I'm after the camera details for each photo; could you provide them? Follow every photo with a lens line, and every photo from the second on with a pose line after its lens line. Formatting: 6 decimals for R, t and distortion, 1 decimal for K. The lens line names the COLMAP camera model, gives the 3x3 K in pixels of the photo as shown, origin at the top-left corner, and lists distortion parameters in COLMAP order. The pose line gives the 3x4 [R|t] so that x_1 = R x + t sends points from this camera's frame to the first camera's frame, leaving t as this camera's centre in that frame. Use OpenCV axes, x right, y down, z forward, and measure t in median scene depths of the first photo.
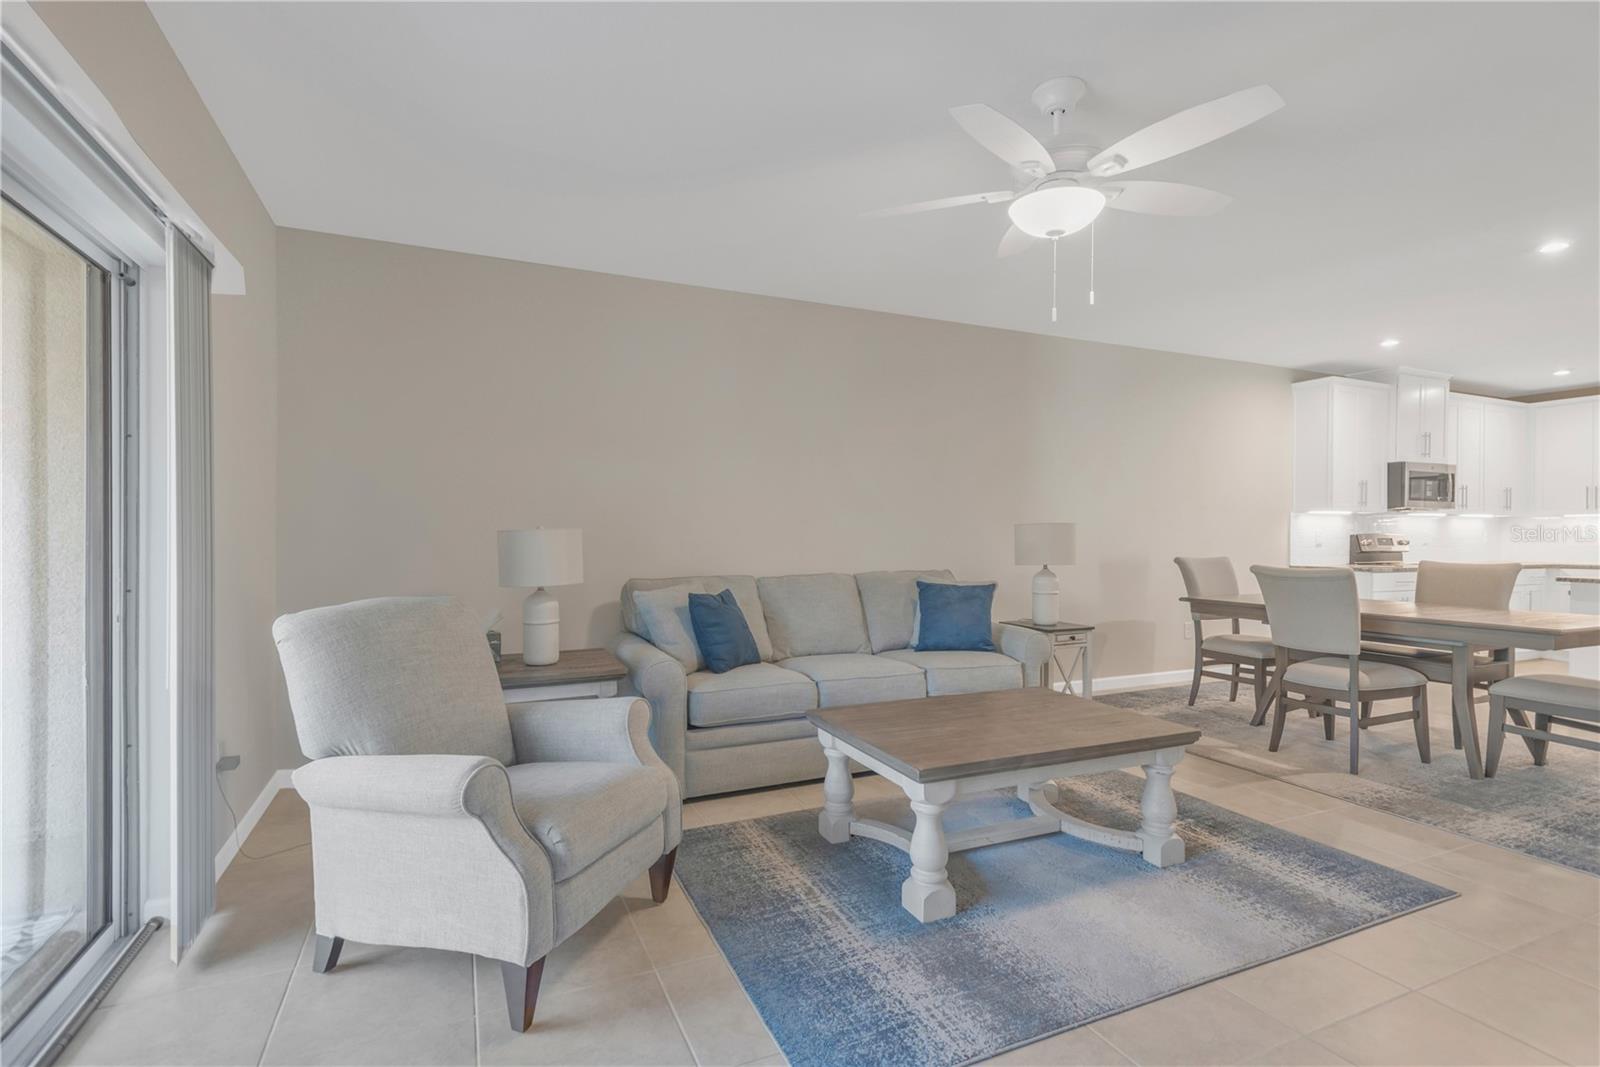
lens RADIAL K [[752.3, 0, 795.7], [0, 752.3, 531.1], [0, 0, 1]] dist [0.008919, -0.002150]
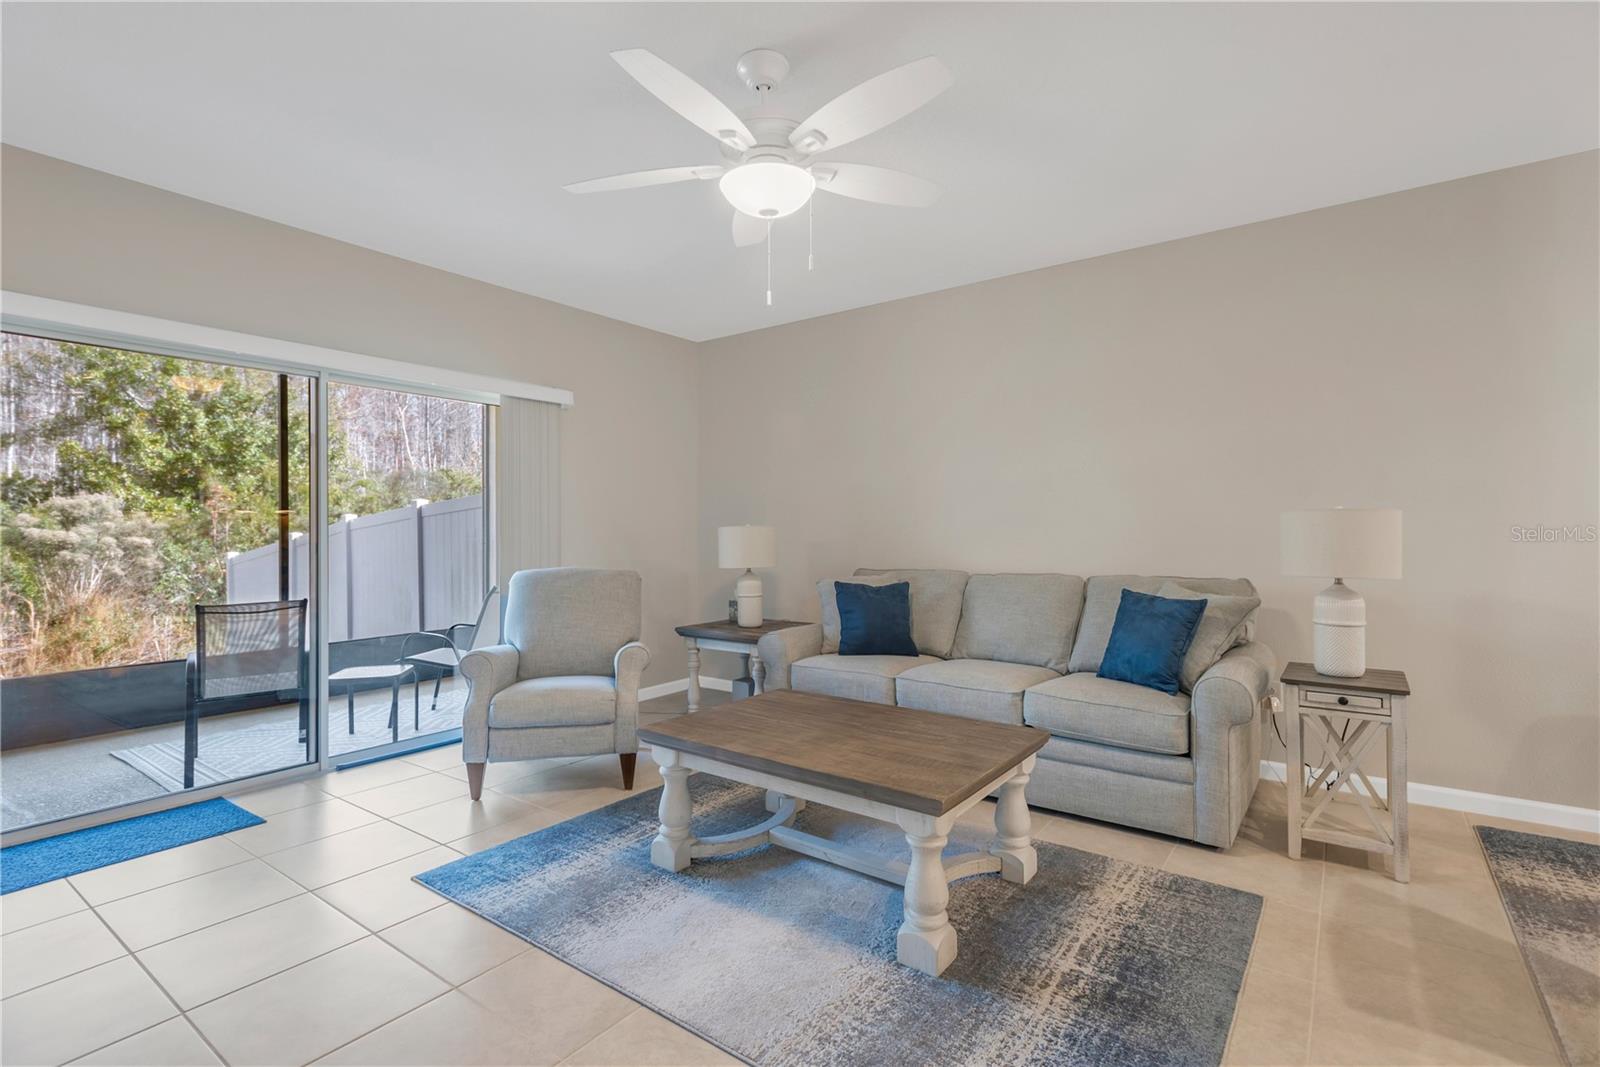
lens RADIAL K [[752.3, 0, 800.9], [0, 752.3, 526.5], [0, 0, 1]] dist [0.008919, -0.002150]
pose [[0.493308, -0.004850, -0.869841, 0.968442], [0.003578, 0.999987, -0.003547, 0.005428], [0.869847, -0.001363, 0.493319, 0.471831]]
